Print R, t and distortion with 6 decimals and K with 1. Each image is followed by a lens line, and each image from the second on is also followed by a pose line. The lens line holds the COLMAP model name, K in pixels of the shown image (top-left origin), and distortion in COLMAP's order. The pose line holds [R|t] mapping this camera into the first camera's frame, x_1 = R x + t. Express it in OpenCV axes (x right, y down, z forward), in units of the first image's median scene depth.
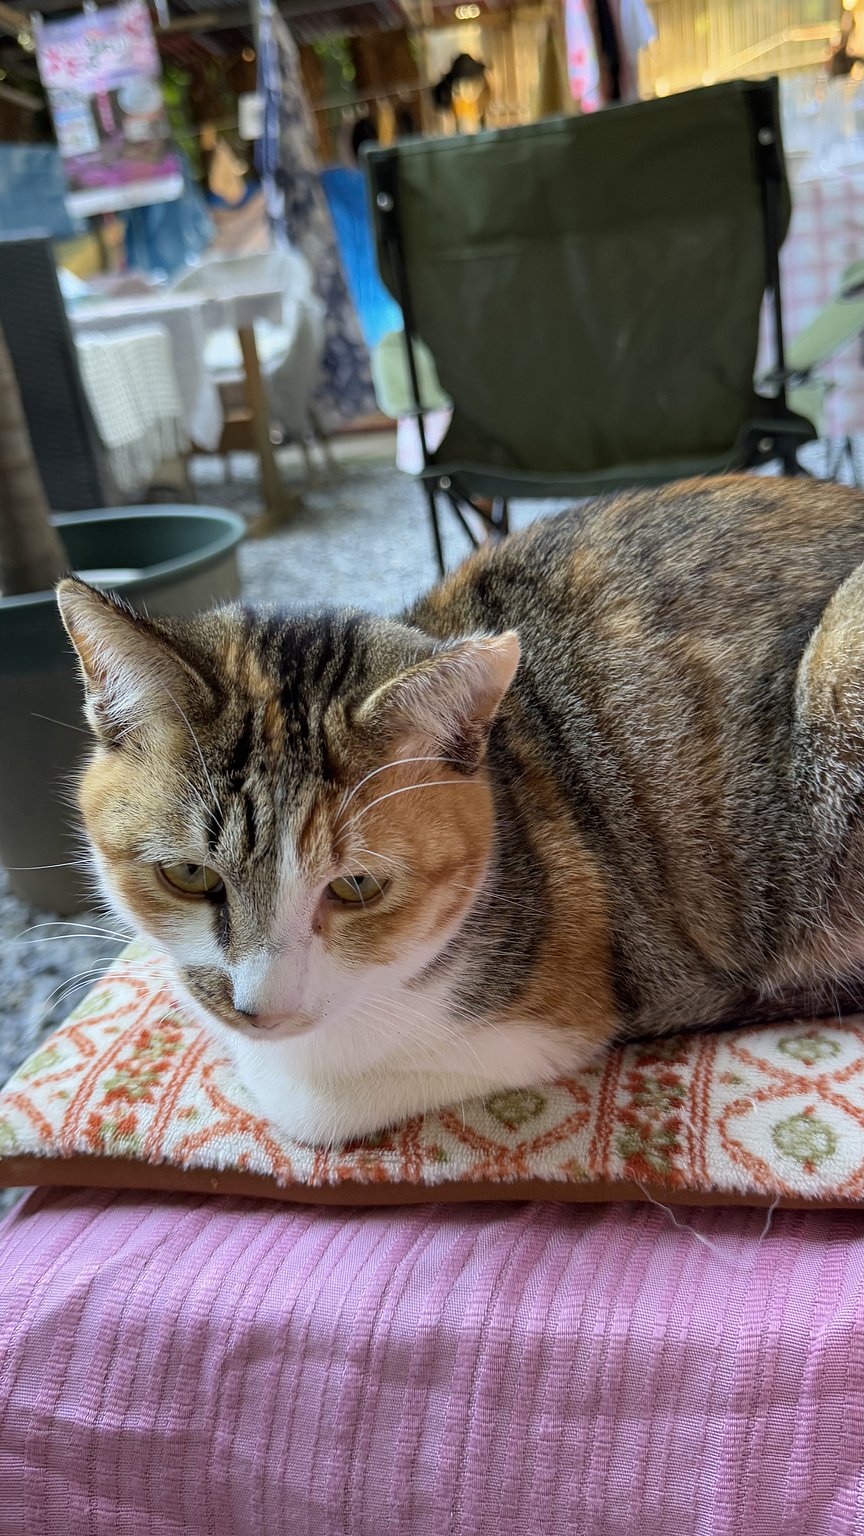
lens RADIAL K [[1181.0, 0, 432.0], [0, 1181.0, 768.0], [0, 0, 1]] dist [0.072971, -0.252637]
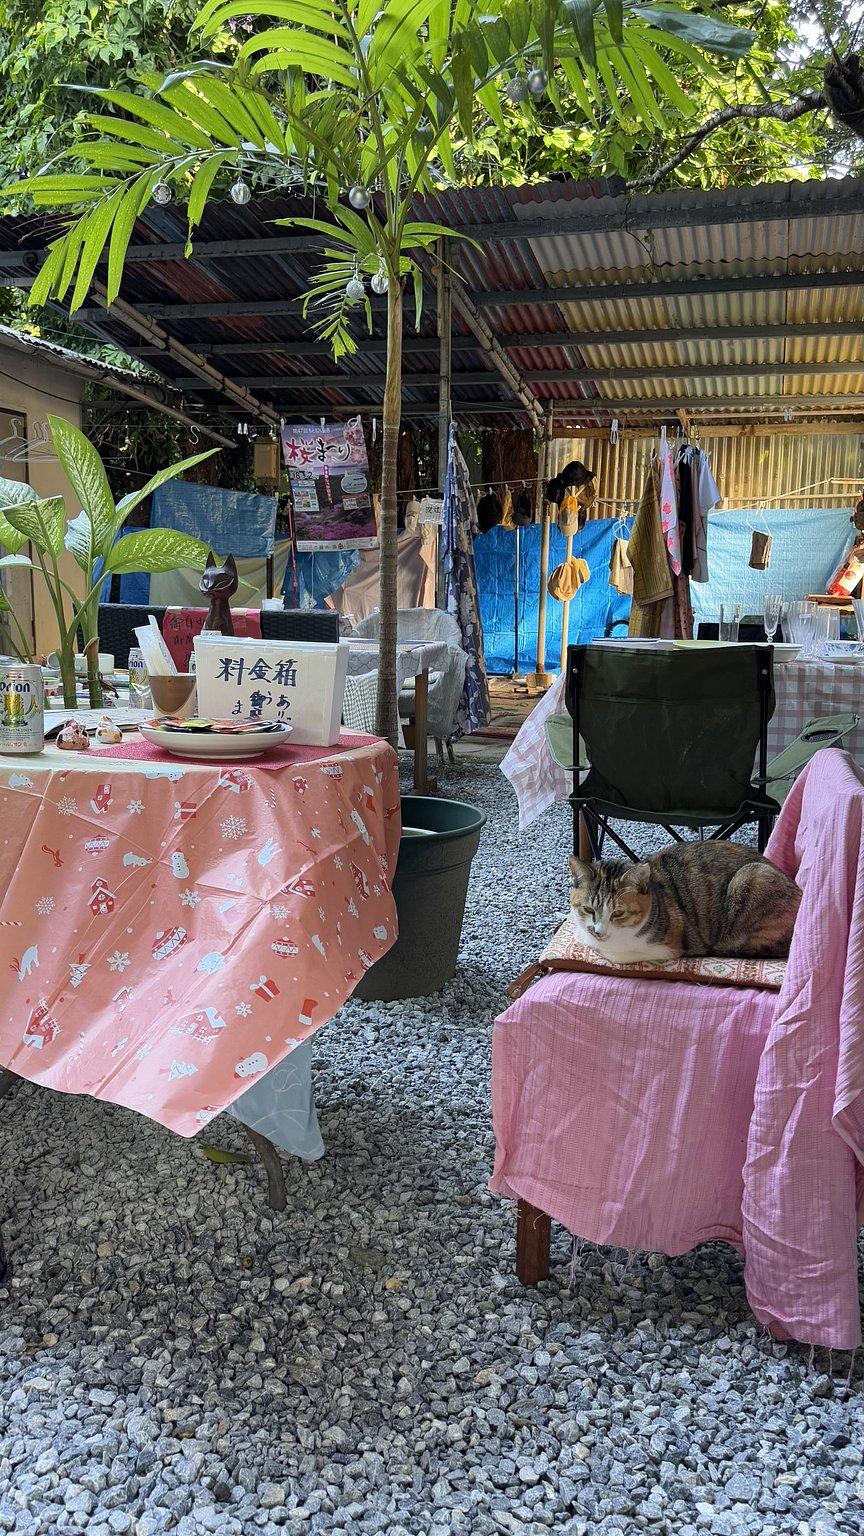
lens RADIAL K [[1181.0, 0, 432.0], [0, 1181.0, 768.0], [0, 0, 1]] dist [0.072971, -0.252637]
pose [[0.987802, 0.153909, -0.023653, -0.230186], [-0.155277, 0.962197, -0.223754, 0.198383], [-0.011679, 0.224697, 0.974359, -1.036874]]
